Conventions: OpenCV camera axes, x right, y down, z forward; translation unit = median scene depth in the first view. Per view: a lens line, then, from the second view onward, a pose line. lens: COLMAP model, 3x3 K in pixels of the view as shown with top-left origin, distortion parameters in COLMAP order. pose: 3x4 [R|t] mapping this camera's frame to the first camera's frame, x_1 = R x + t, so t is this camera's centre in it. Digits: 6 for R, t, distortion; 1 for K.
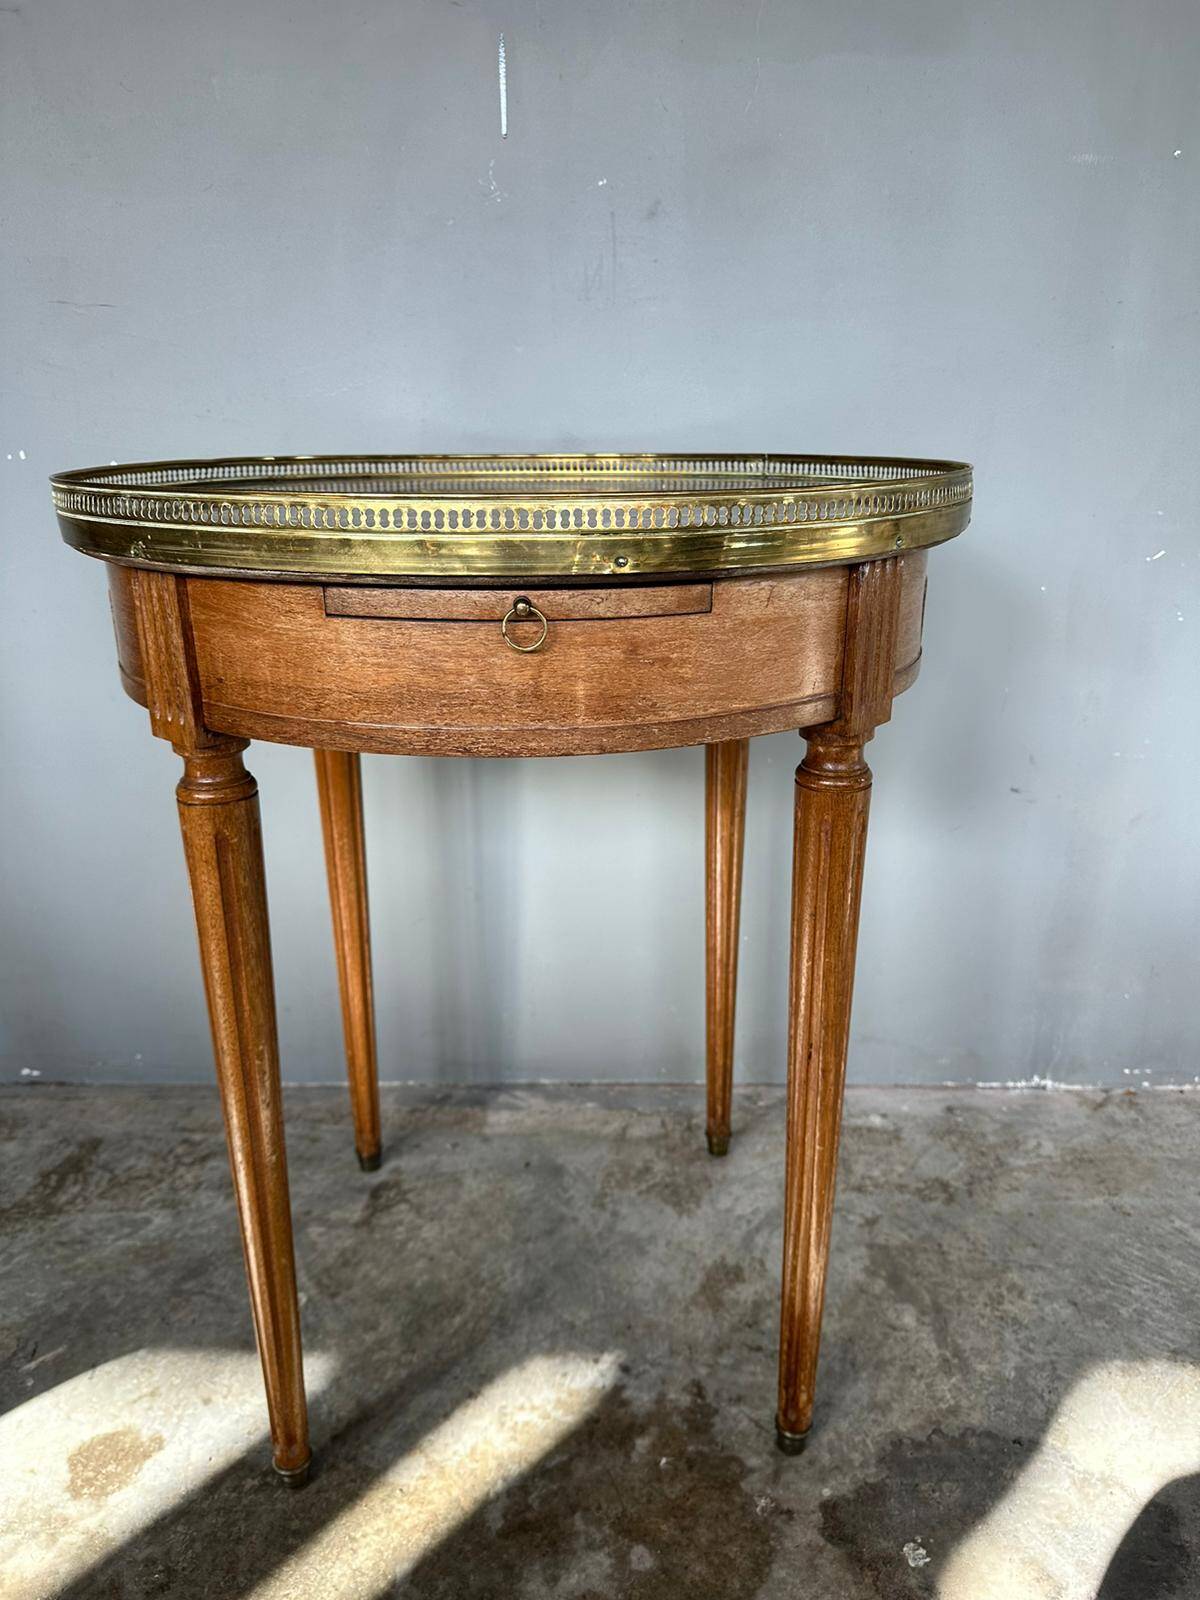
lens RADIAL K [[1143.2, 0, 610.9], [0, 1143.2, 790.3], [0, 0, 1]] dist [-0.020703, -0.003429]
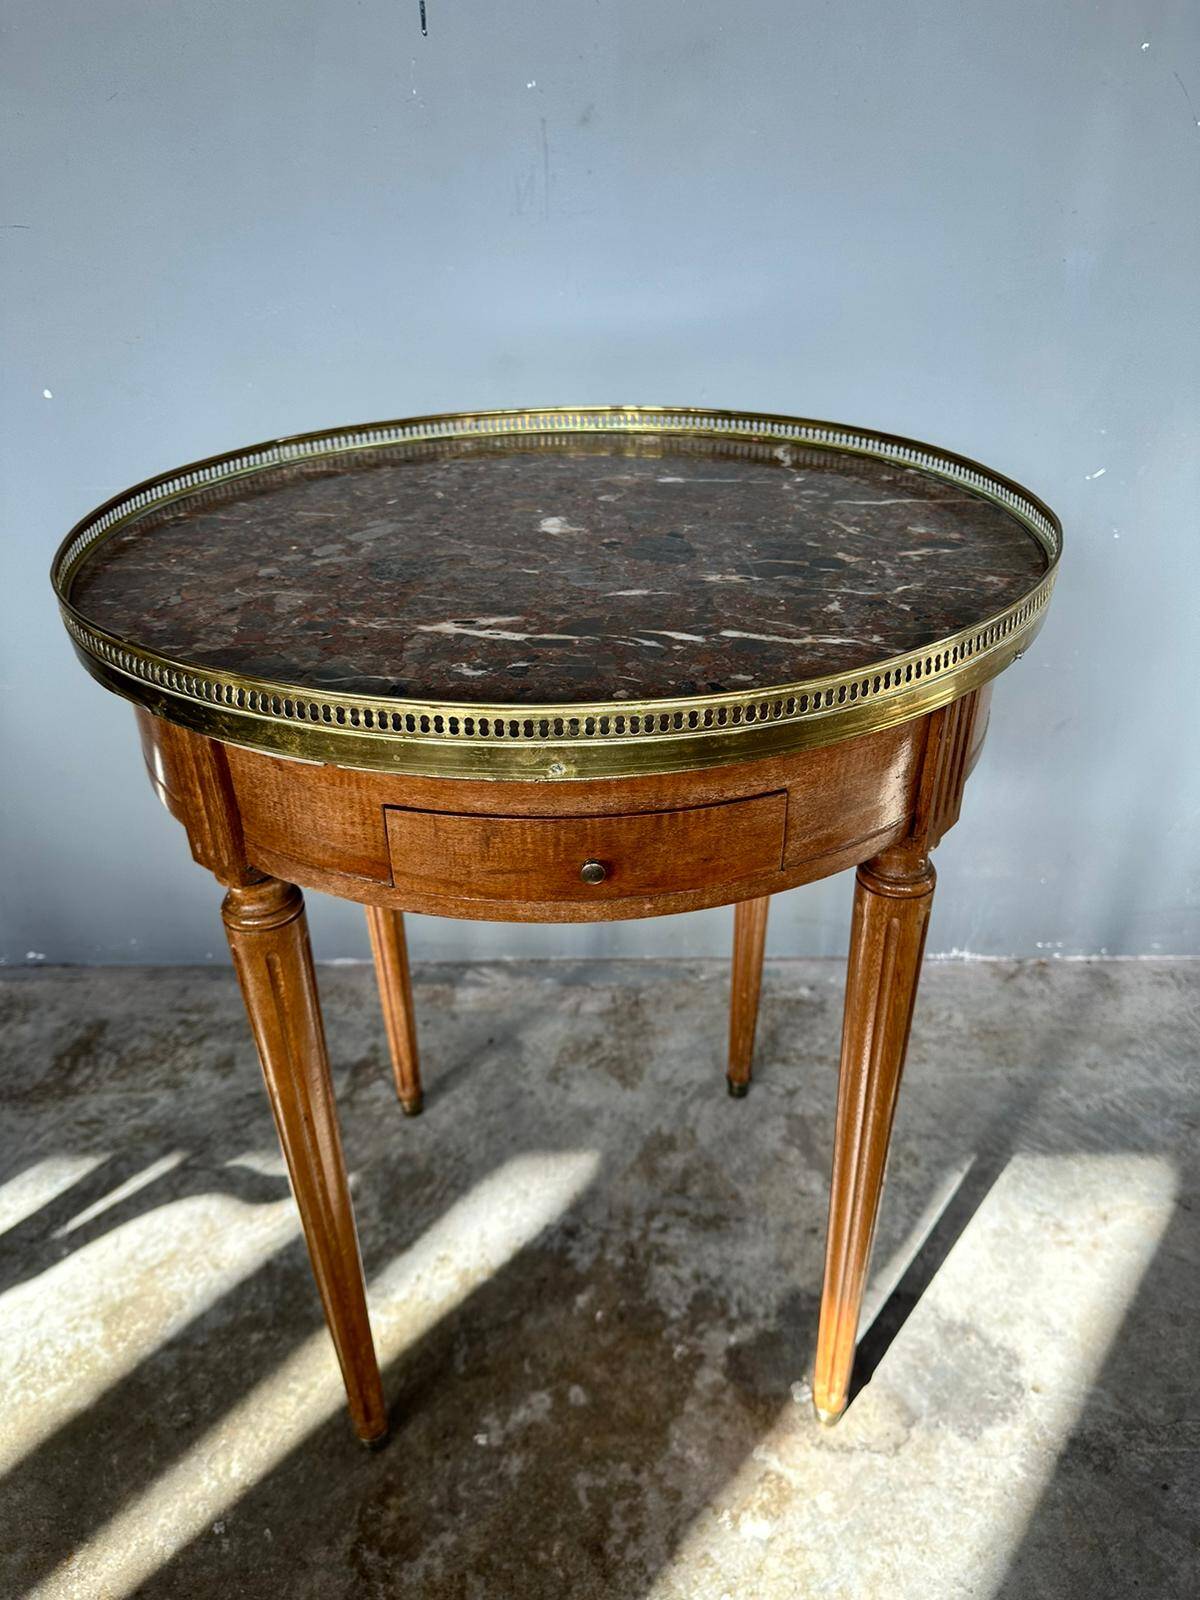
lens RADIAL K [[1143.2, 0, 603.9], [0, 1143.2, 806.9], [0, 0, 1]] dist [-0.020703, -0.003429]
pose [[0.999941, -0.010885, -0.000022, 0.046637], [0.010619, 0.975071, 0.221640, -0.162147], [-0.002391, -0.221627, 0.975129, -0.046218]]
